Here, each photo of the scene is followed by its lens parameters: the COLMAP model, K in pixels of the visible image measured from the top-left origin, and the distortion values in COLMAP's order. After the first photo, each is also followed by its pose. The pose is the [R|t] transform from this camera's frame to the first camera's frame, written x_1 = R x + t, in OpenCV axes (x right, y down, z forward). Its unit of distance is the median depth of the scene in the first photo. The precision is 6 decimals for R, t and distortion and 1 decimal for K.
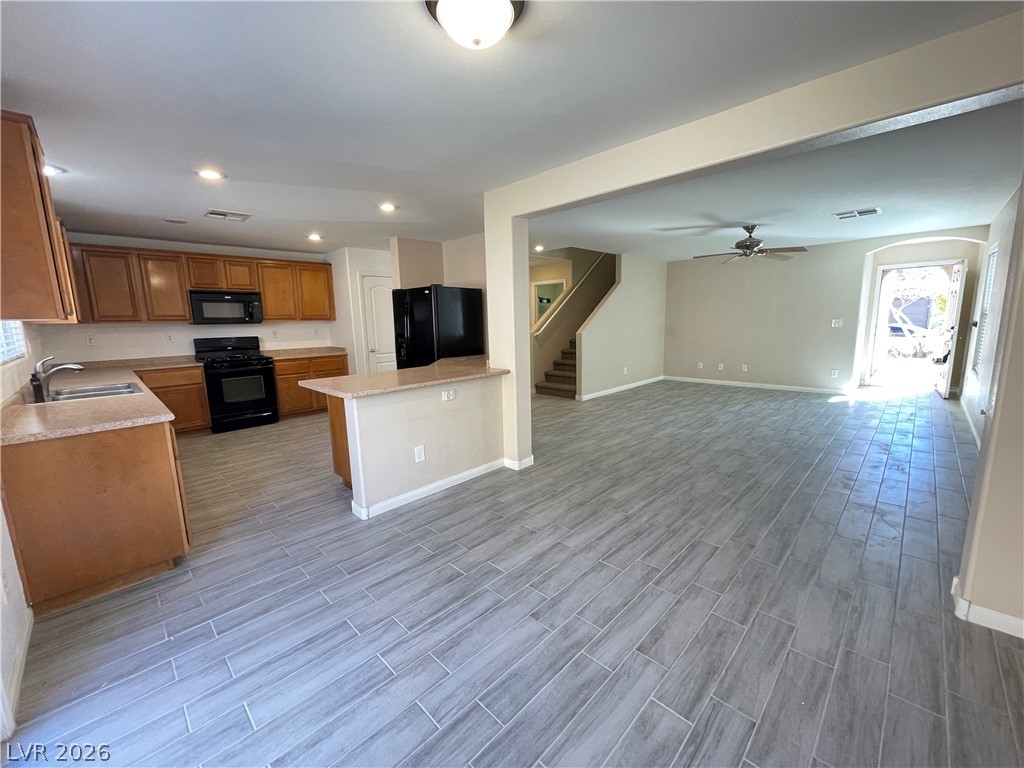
lens RADIAL K [[413.1, 0, 513.2], [0, 413.1, 384.8], [0, 0, 1]] dist [-0.004796, 0.001003]
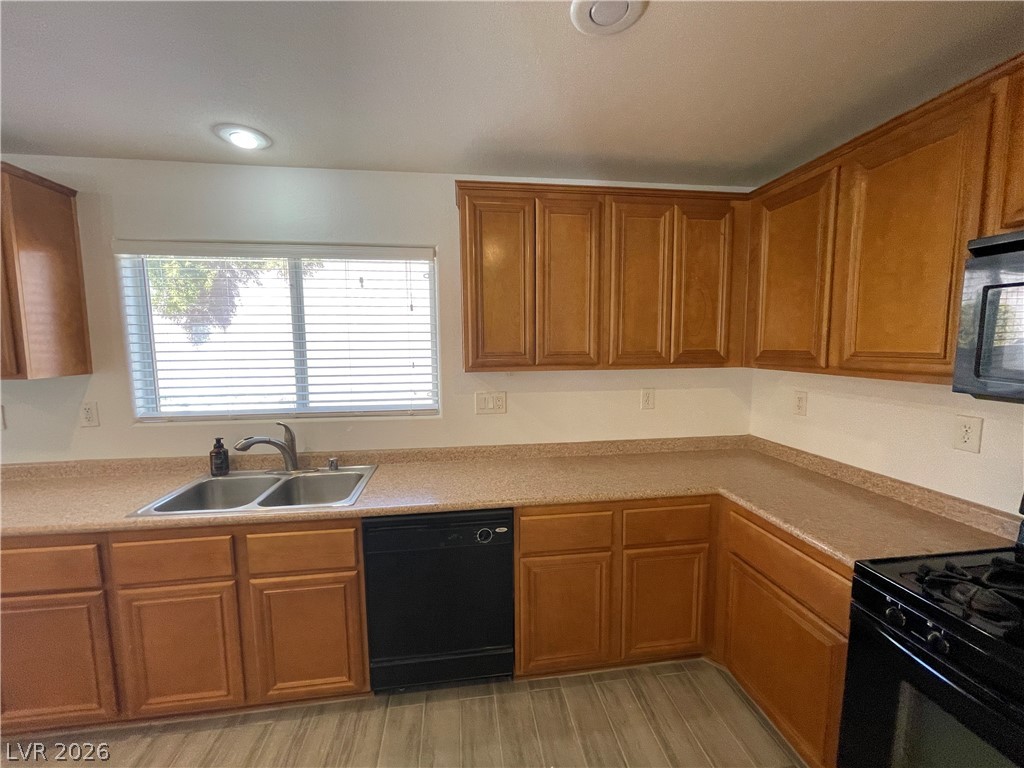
lens RADIAL K [[413.1, 0, 513.2], [0, 413.1, 384.8], [0, 0, 1]] dist [-0.004796, 0.001003]
pose [[-0.609189, 0.105739, -0.785944, -0.451216], [-0.105733, 0.971393, 0.212642, -0.176784], [0.785945, 0.212640, -0.580582, 0.940416]]
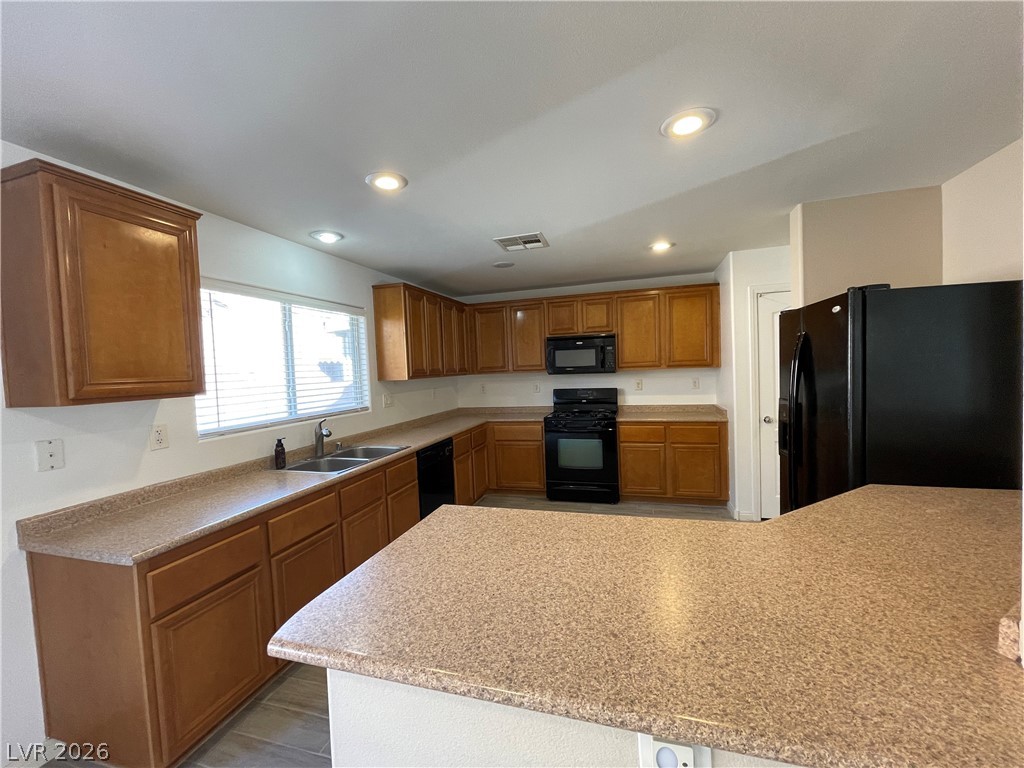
lens RADIAL K [[413.1, 0, 513.2], [0, 413.1, 384.8], [0, 0, 1]] dist [-0.004796, 0.001003]
pose [[0.469297, 0.042108, -0.882036, -0.003431], [-0.110374, 0.993826, -0.011281, -0.105934], [0.876115, 0.102648, 0.471047, 0.507251]]
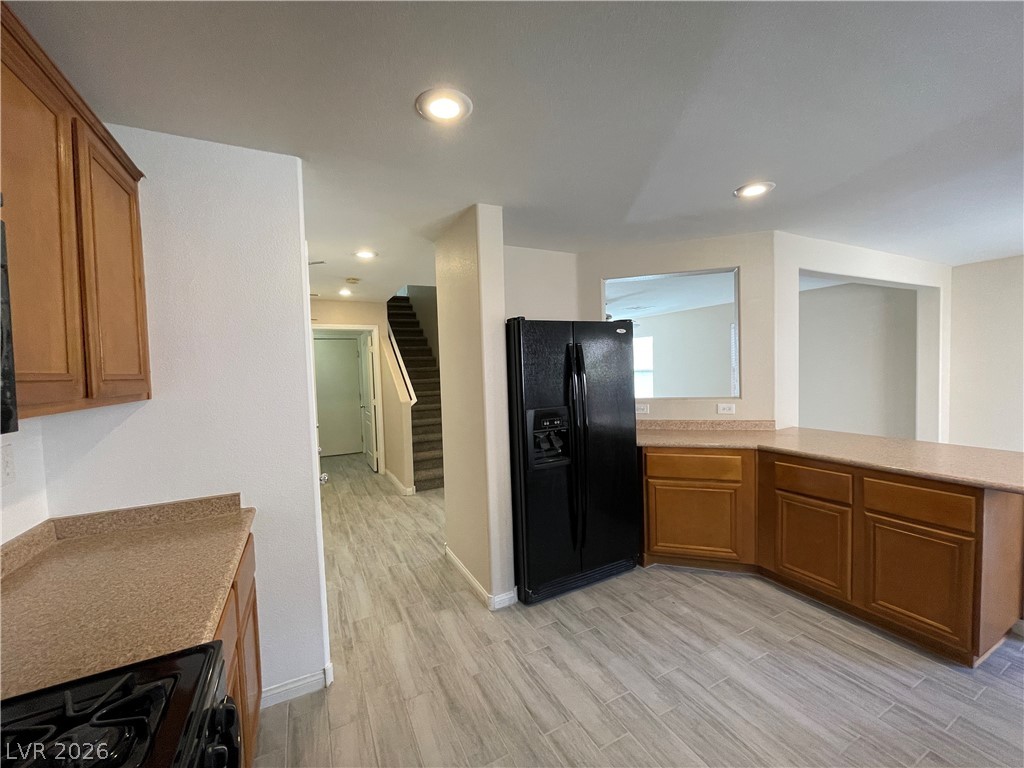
lens RADIAL K [[413.1, 0, 513.2], [0, 413.1, 384.8], [0, 0, 1]] dist [-0.004796, 0.001003]
pose [[0.314395, -0.032084, 0.948750, -0.747269], [0.178689, 0.983563, -0.025952, -0.151019], [-0.932323, 0.177690, 0.314960, 0.896882]]
